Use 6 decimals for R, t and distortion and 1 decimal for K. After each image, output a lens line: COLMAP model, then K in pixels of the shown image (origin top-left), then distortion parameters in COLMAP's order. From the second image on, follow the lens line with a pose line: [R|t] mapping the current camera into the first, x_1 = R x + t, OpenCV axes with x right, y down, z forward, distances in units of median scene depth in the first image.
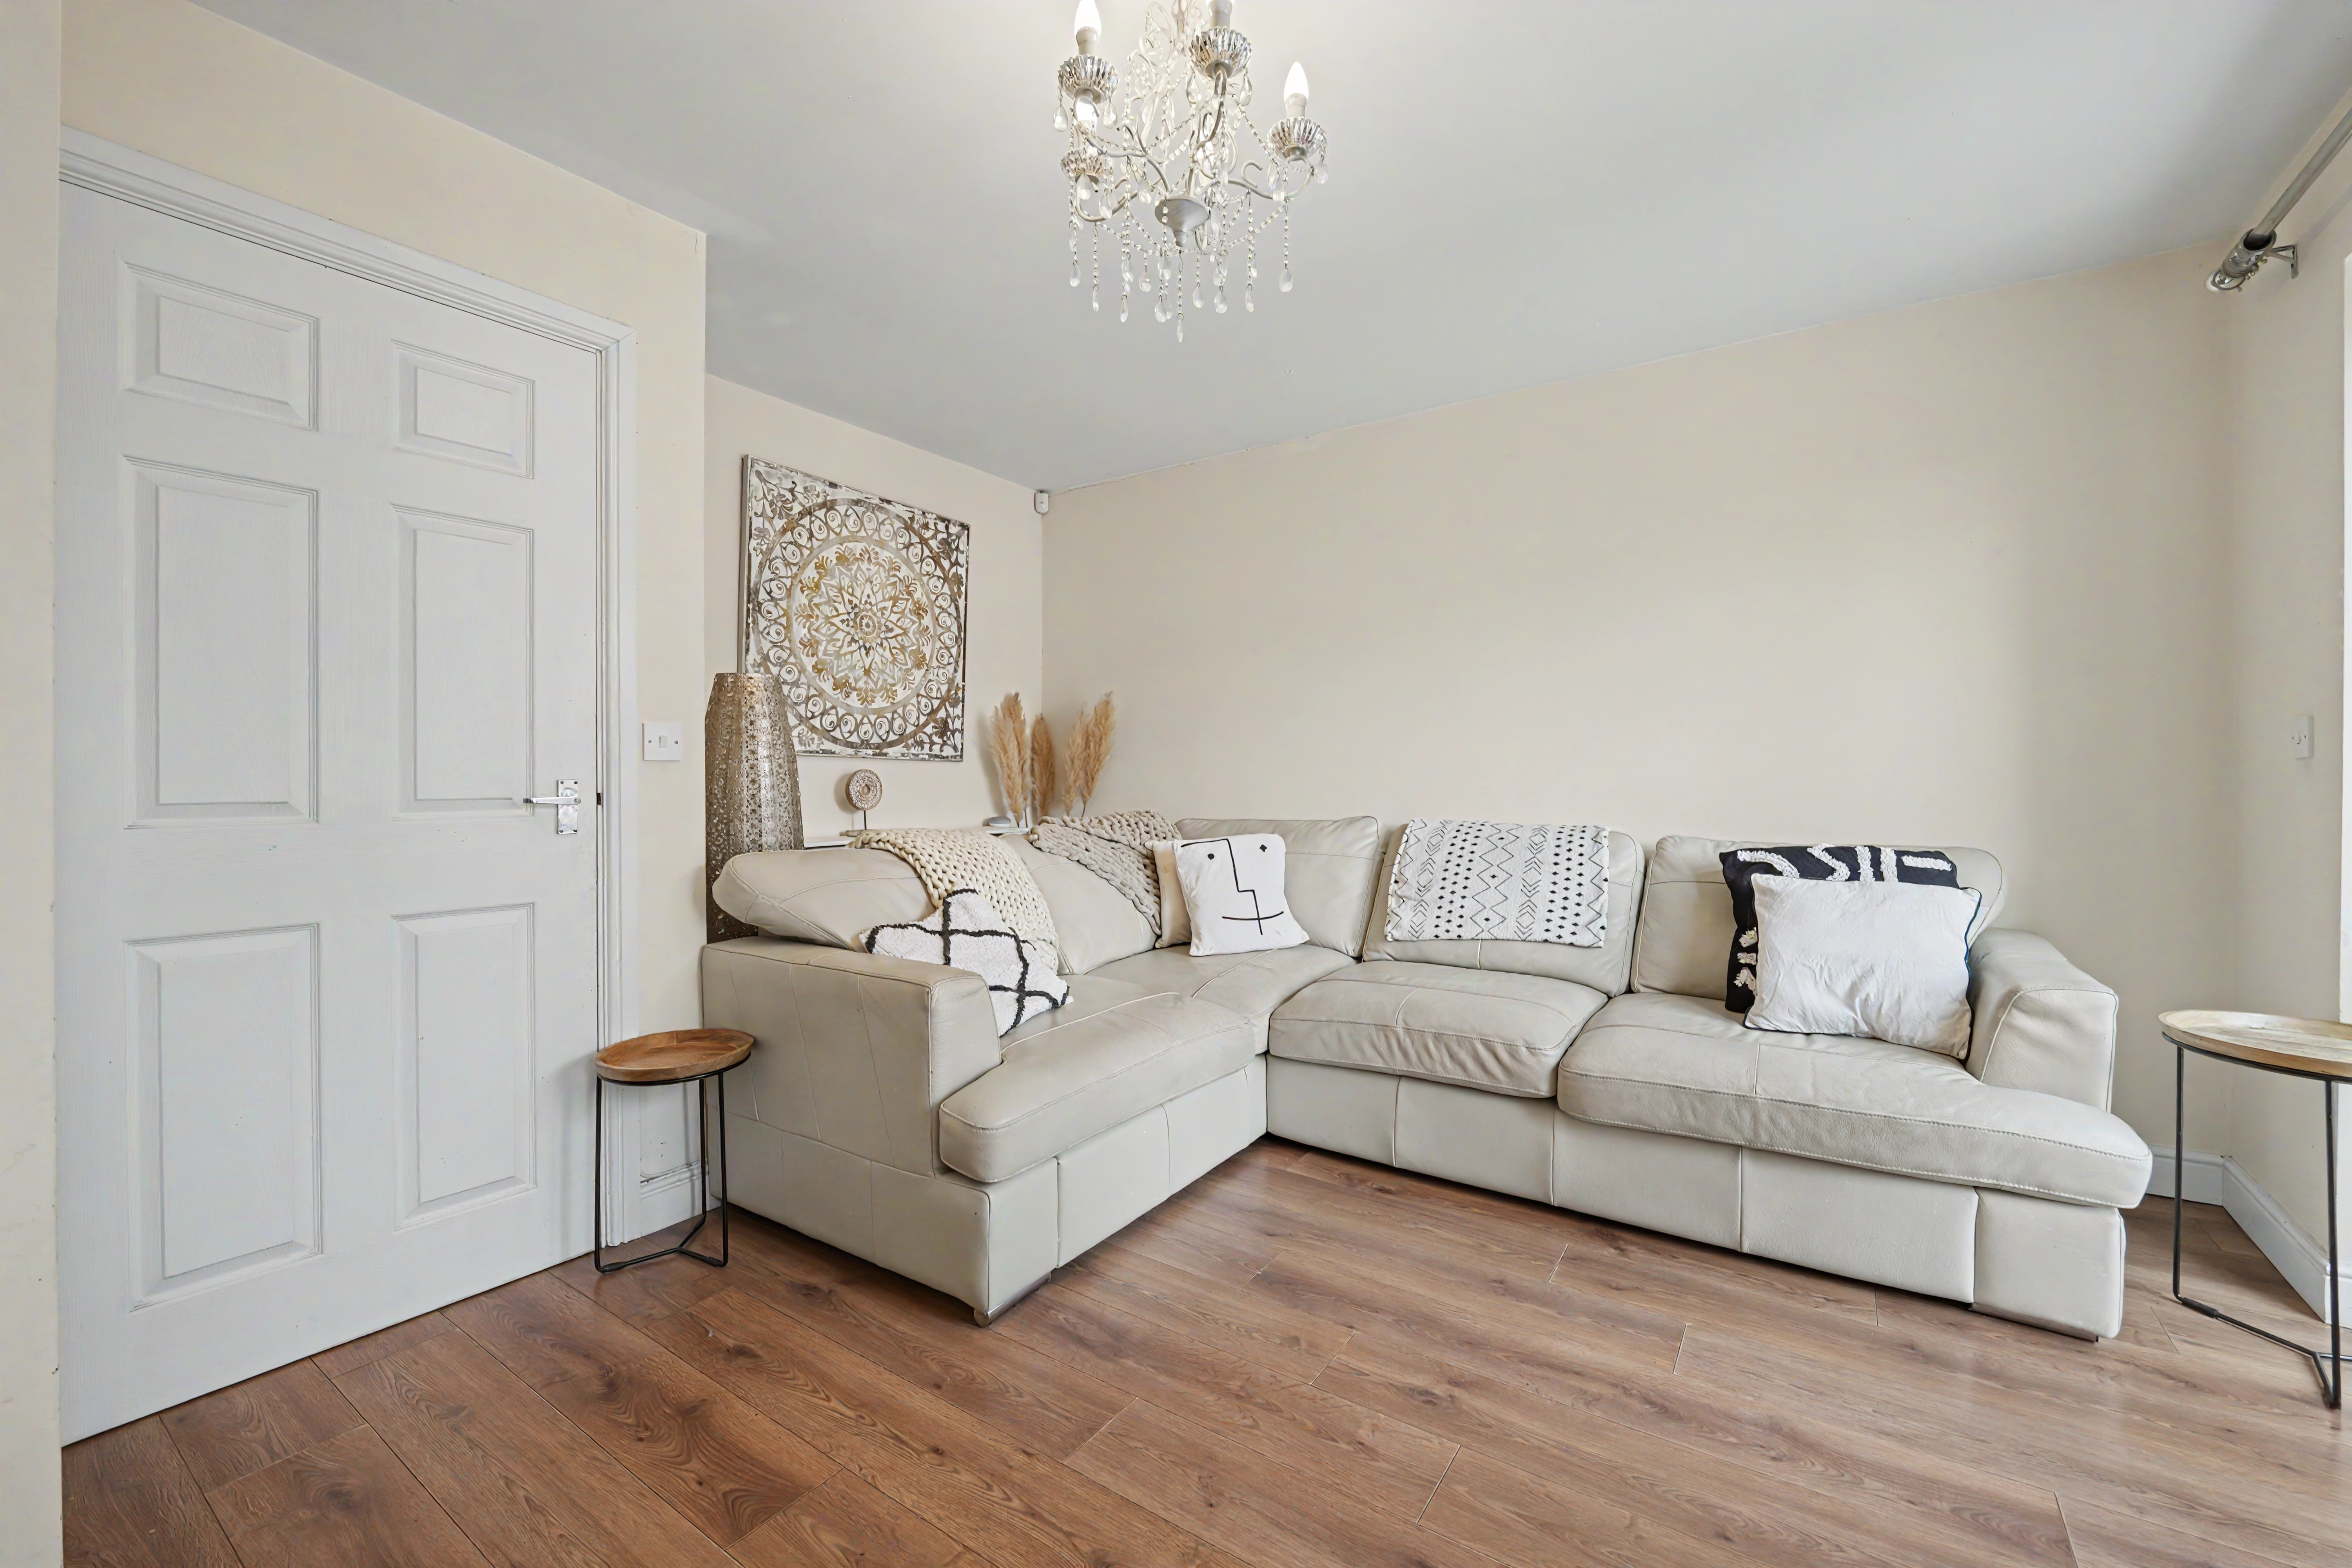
lens RADIAL K [[953.0, 0, 1195.7], [0, 953.0, 775.2], [0, 0, 1]] dist [-0.016139, -0.000387]
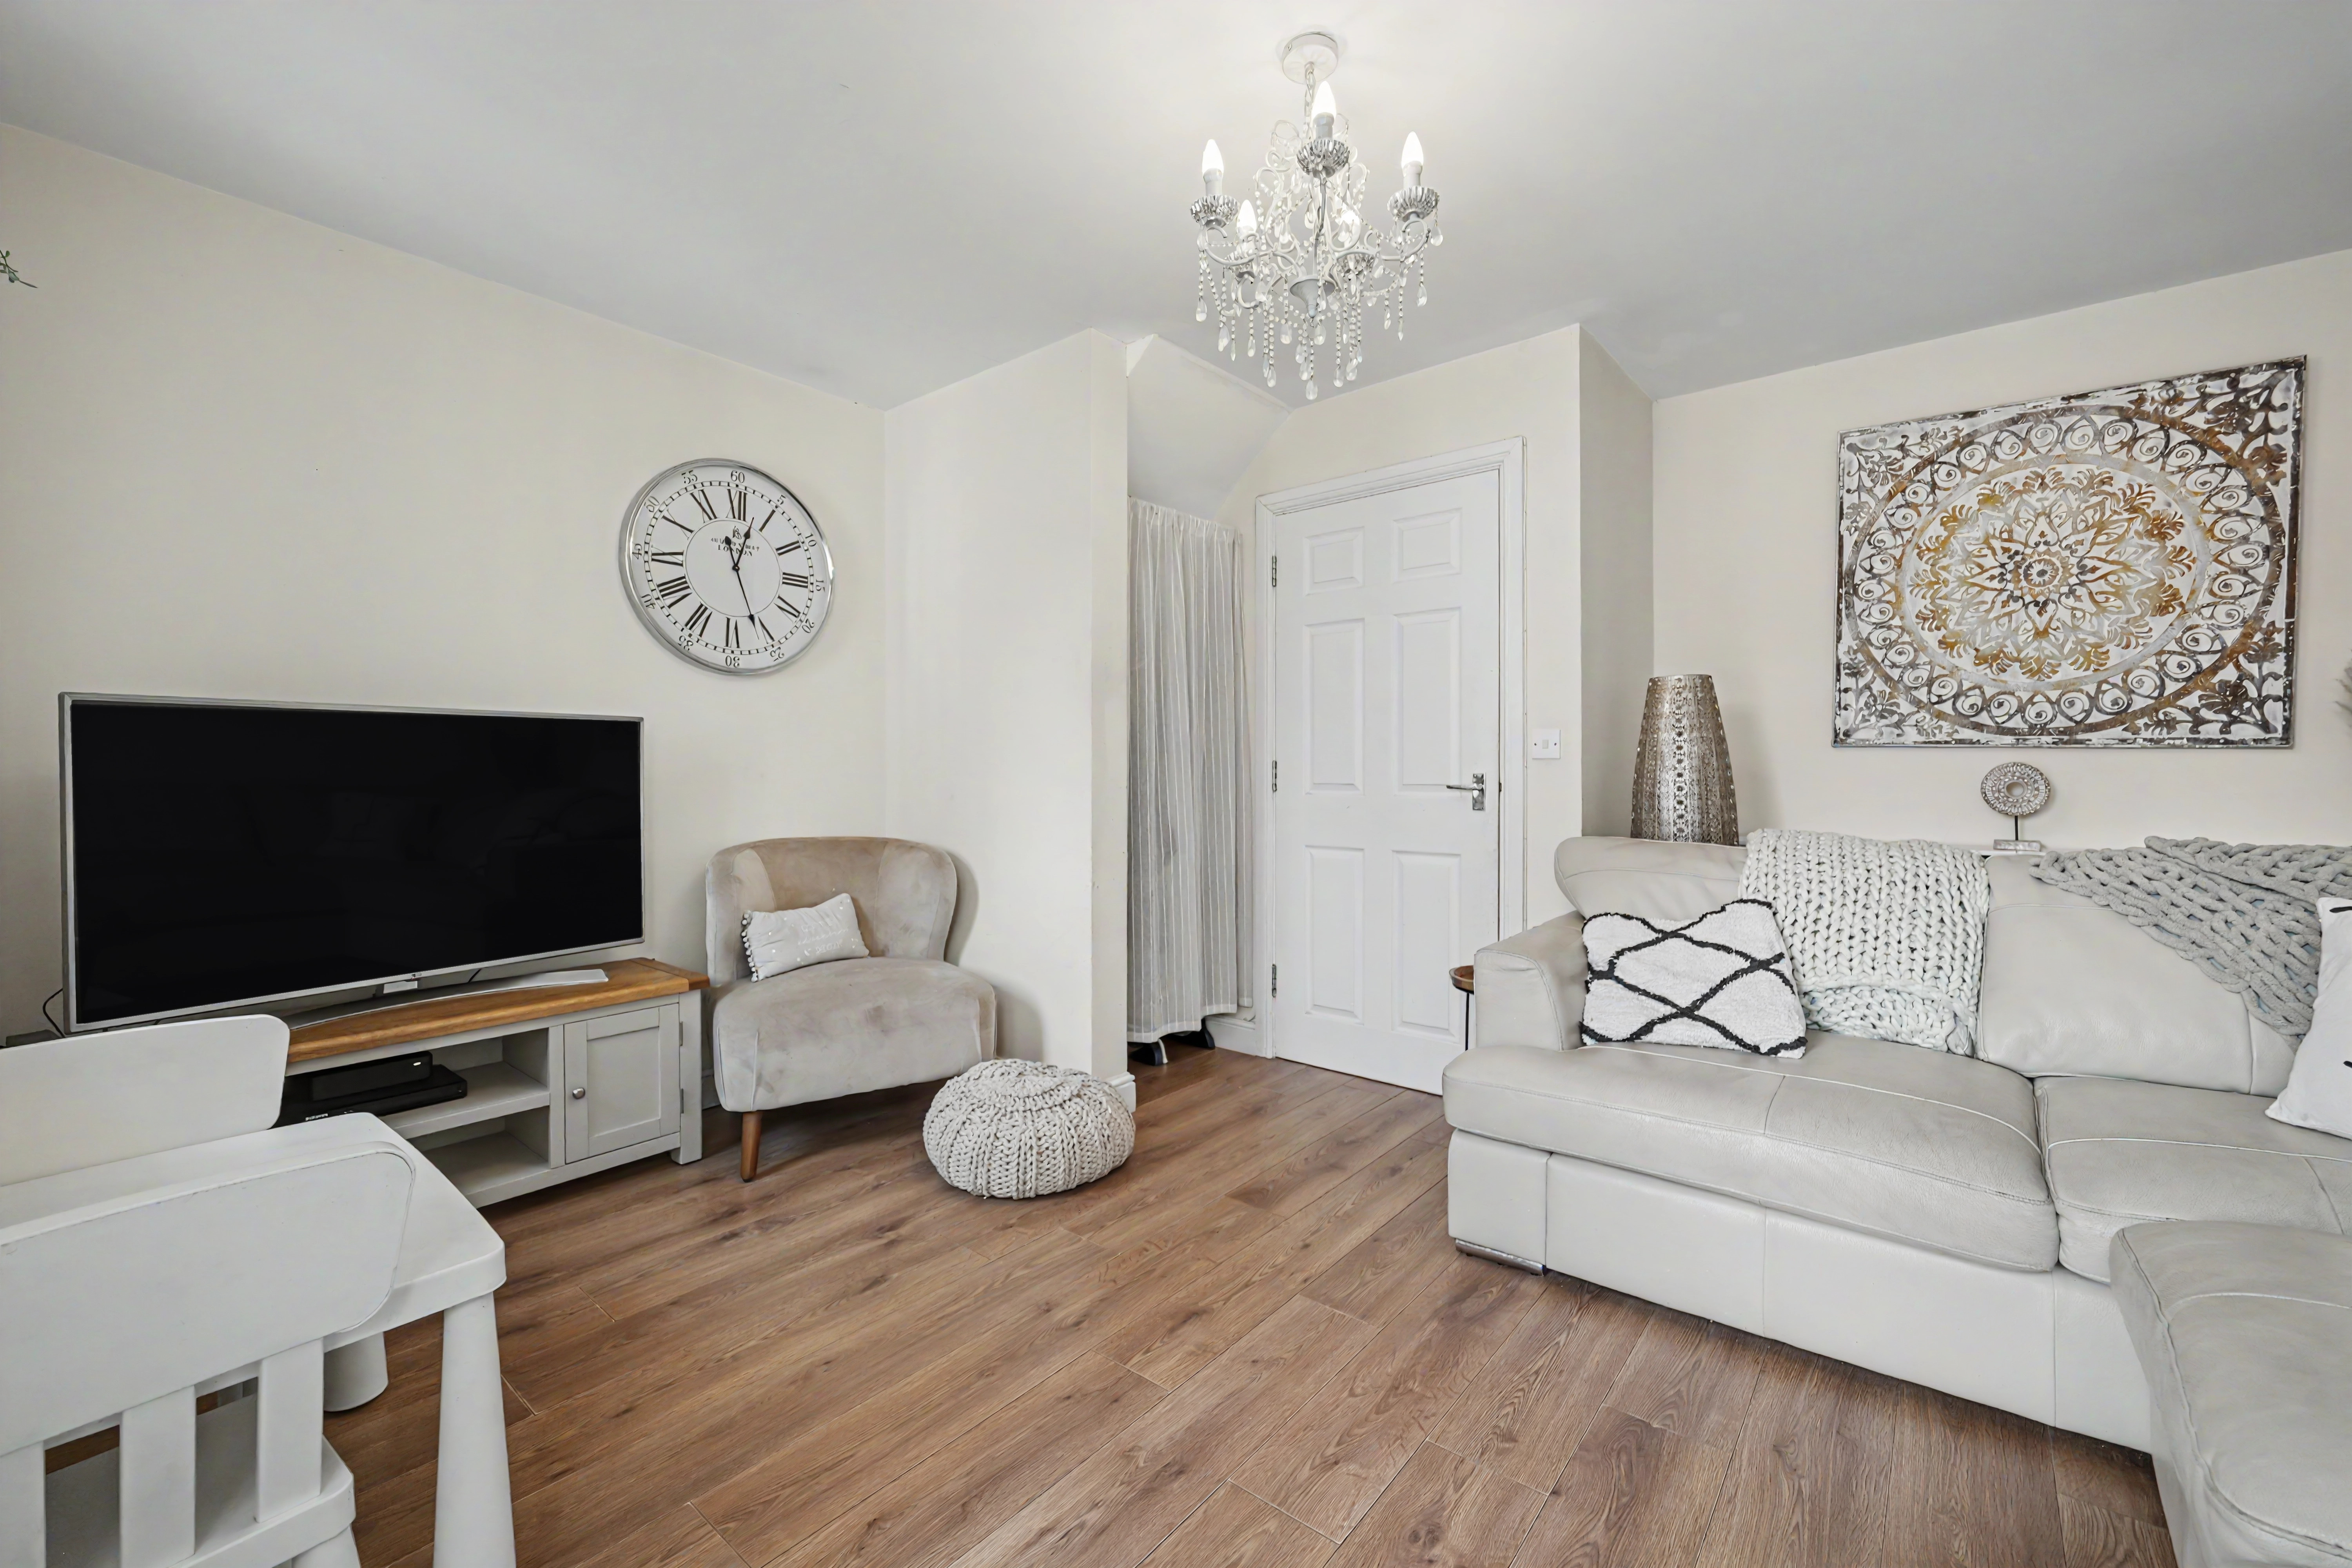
lens RADIAL K [[953.0, 0, 1178.6], [0, 953.0, 778.4], [0, 0, 1]] dist [-0.016139, -0.000387]
pose [[-0.101788, 0.008282, -0.994772, 0.496835], [0.000042, 0.999965, 0.008321, 0.000351], [0.994806, 0.000805, -0.101784, 0.408324]]
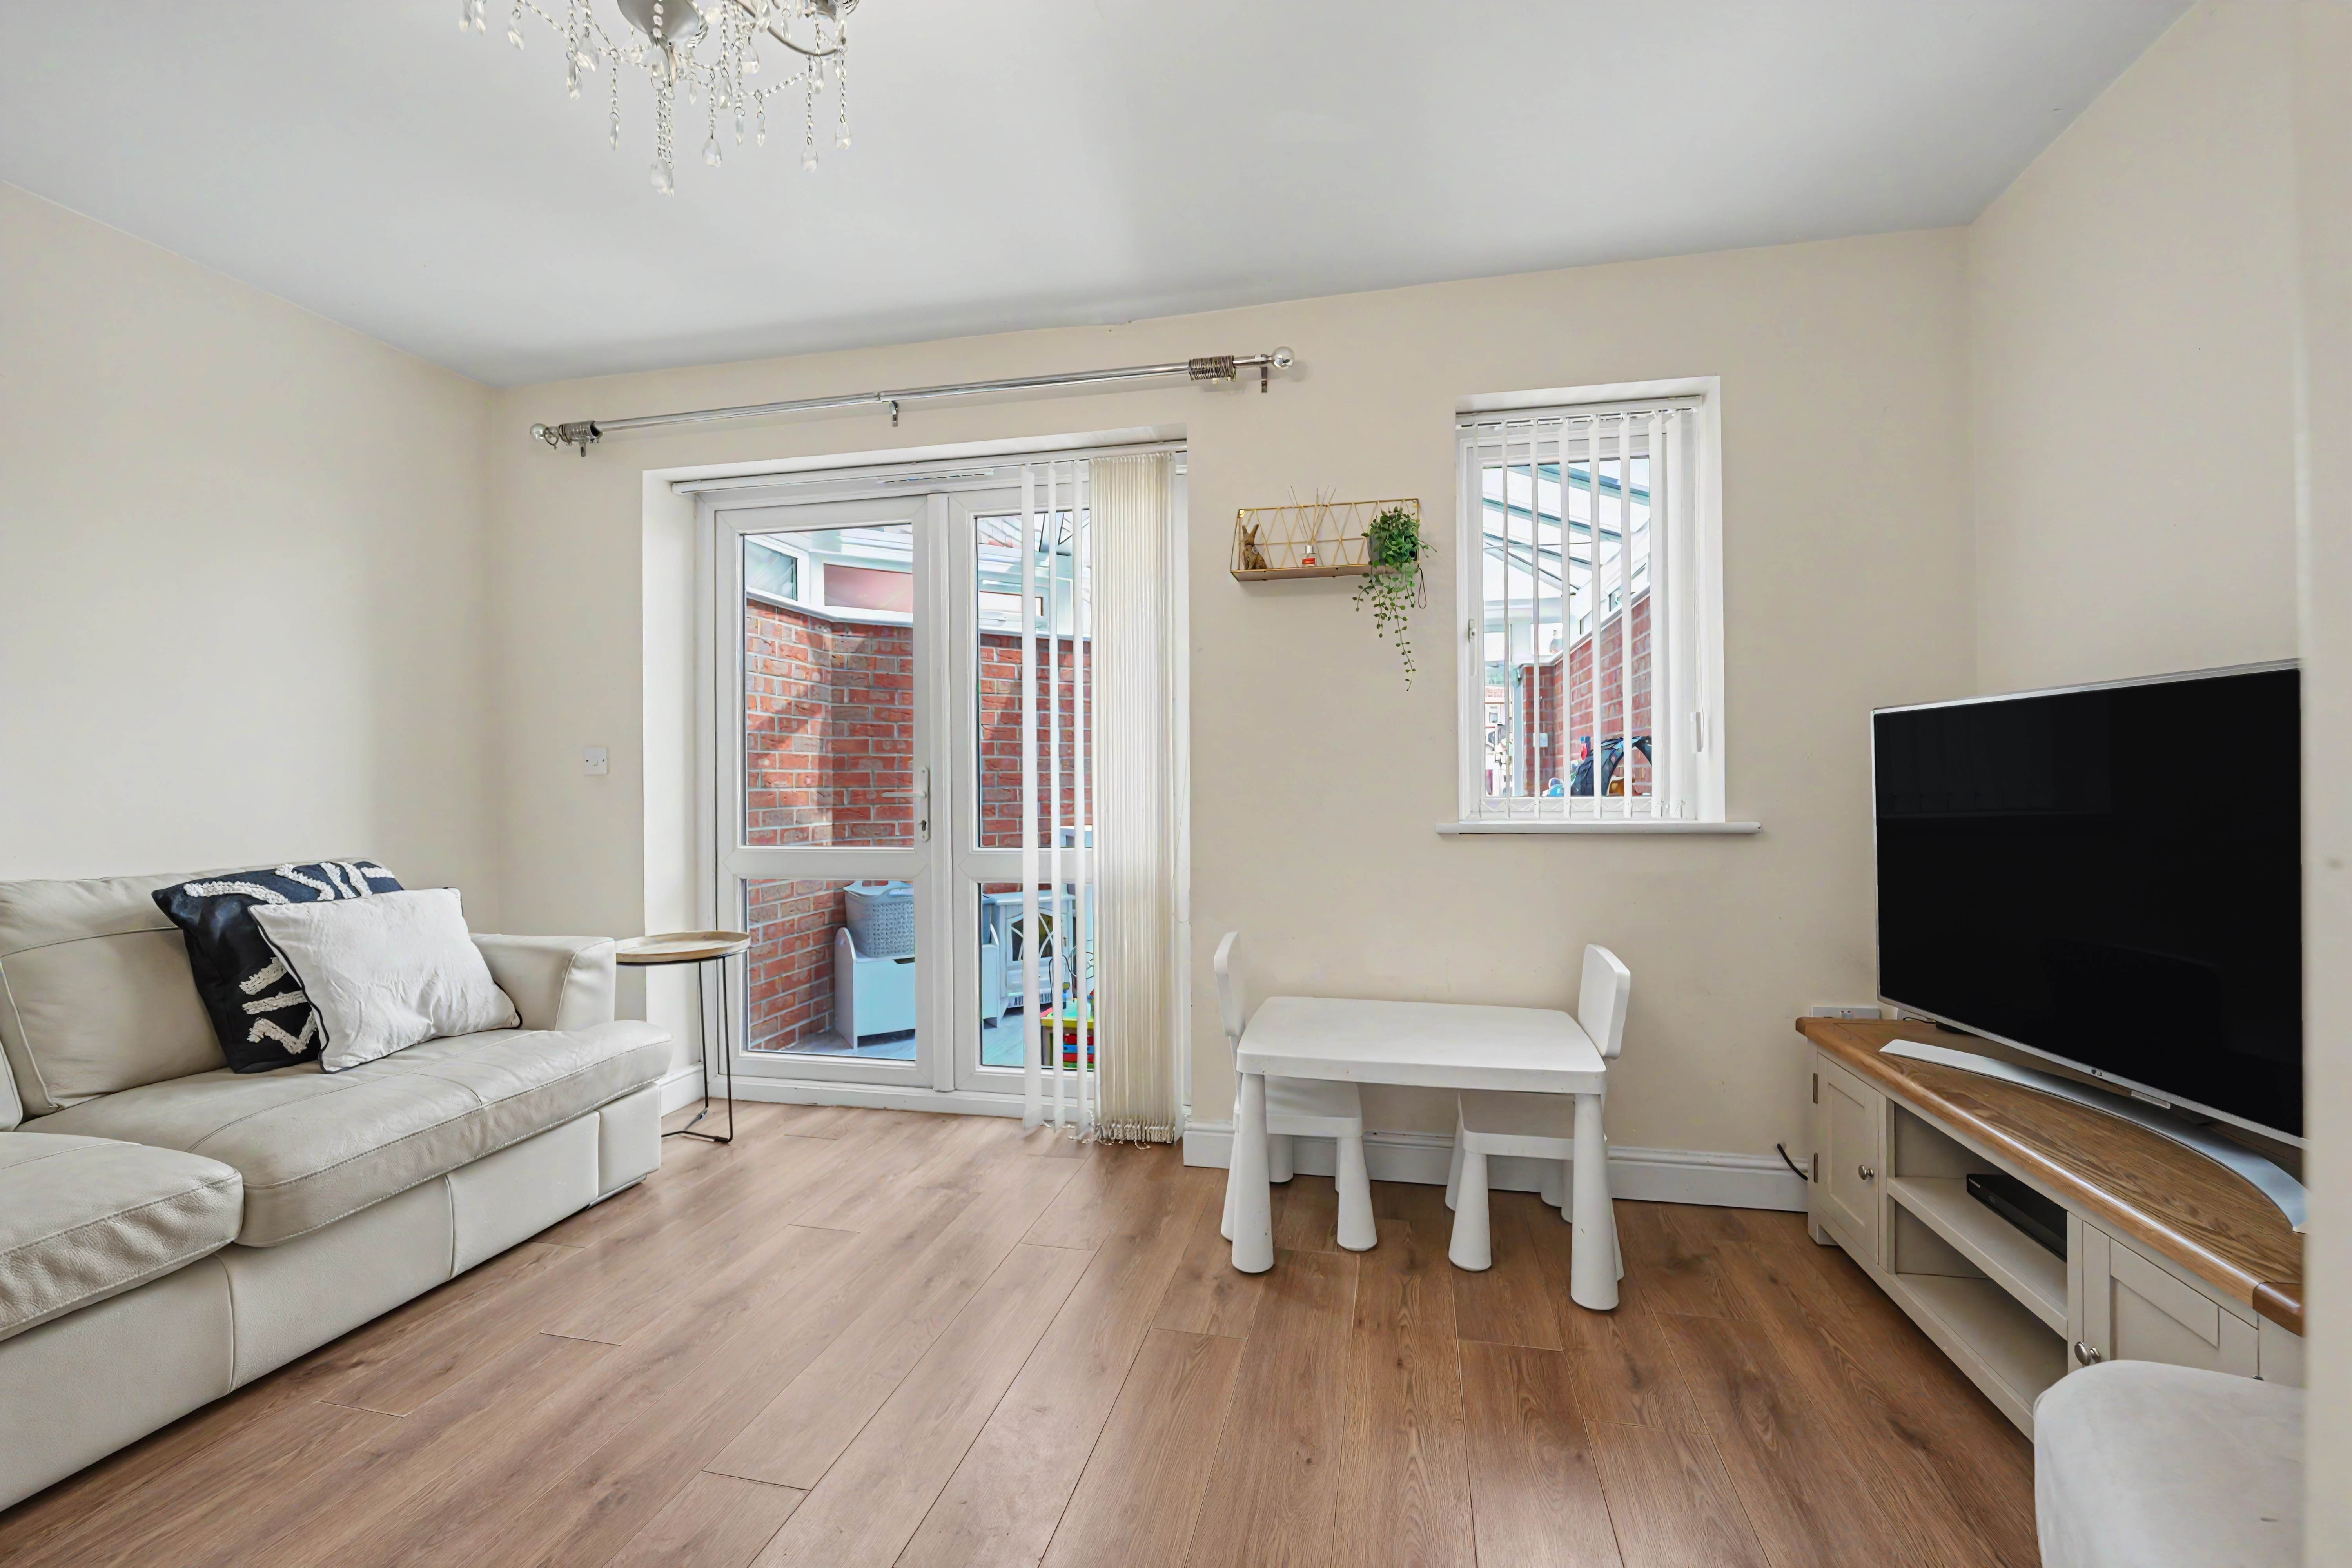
lens RADIAL K [[953.0, 0, 1179.5], [0, 953.0, 776.0], [0, 0, 1]] dist [-0.016139, -0.000387]
pose [[-0.361424, 0.005255, 0.932387, -0.353416], [0.008813, 0.999959, -0.002220, -0.001994], [-0.932360, 0.007415, -0.361456, 0.384520]]
